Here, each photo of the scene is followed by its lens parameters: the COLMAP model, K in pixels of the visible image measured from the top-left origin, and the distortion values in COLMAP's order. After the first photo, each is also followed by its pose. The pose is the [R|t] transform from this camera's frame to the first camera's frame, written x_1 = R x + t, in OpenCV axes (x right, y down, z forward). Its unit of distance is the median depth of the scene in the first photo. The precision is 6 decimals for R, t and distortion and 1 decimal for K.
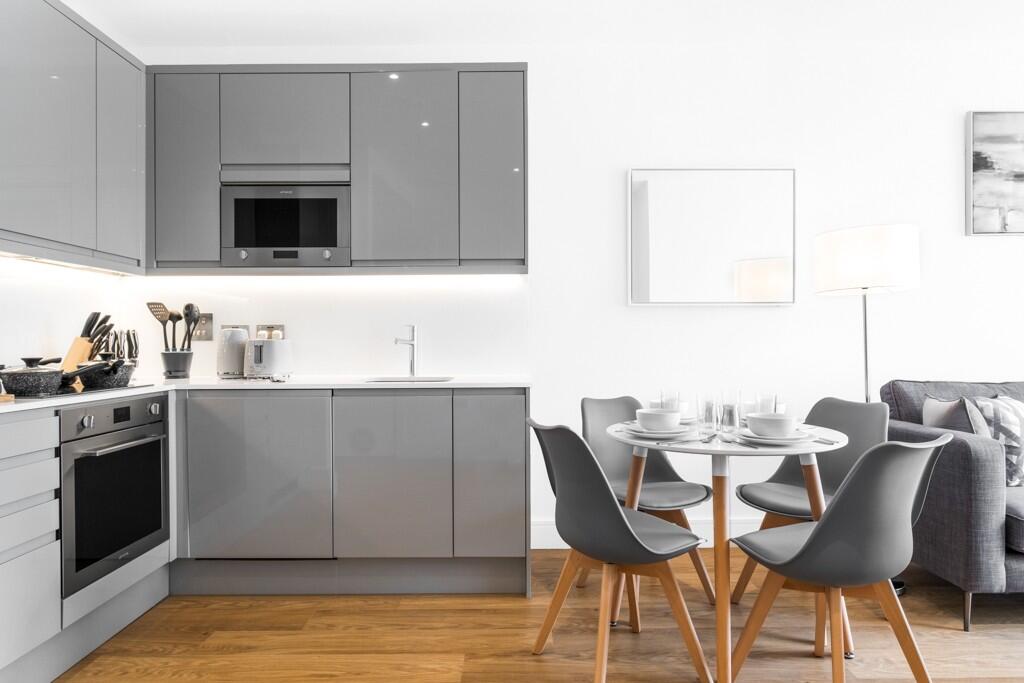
lens RADIAL K [[623.4, 0, 512.0], [0, 623.4, 341.5], [0, 0, 1]] dist [-0.005206, -0.000773]
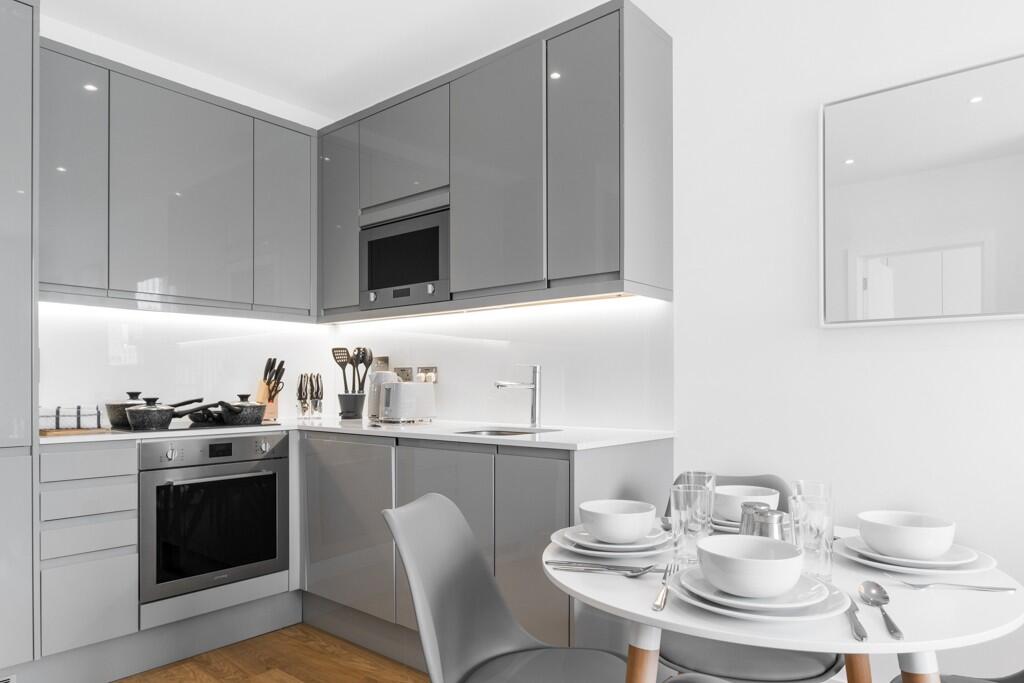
lens RADIAL K [[656.9, 0, 513.6], [0, 656.9, 382.7], [0, 0, 1]] dist [-0.001885, -0.000329]
pose [[0.765520, 0.002255, -0.643408, 0.414686], [-0.002459, 0.999997, 0.000579, -0.003819], [0.643407, 0.001138, 0.765523, 0.342984]]
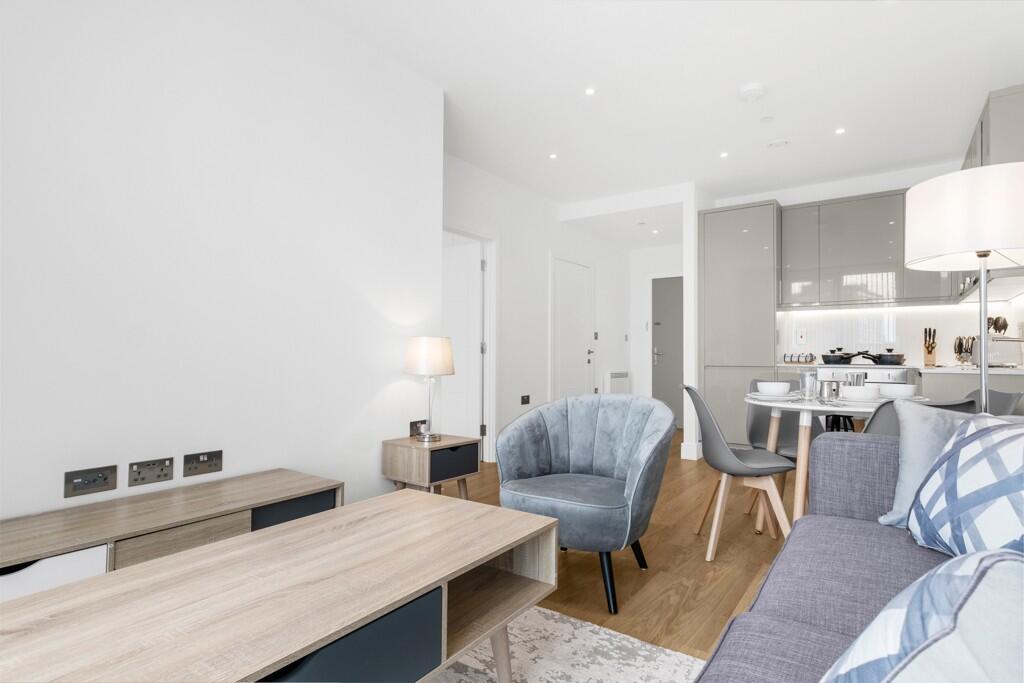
lens RADIAL K [[535.5, 0, 512.0], [0, 535.5, 341.5], [0, 0, 1]] dist [0.019889, -0.000026]
pose [[-0.572629, -0.017548, -0.819627, 1.331617], [-0.001913, 0.999797, -0.020069, 0.028656], [0.819813, -0.009924, -0.572546, 0.850629]]
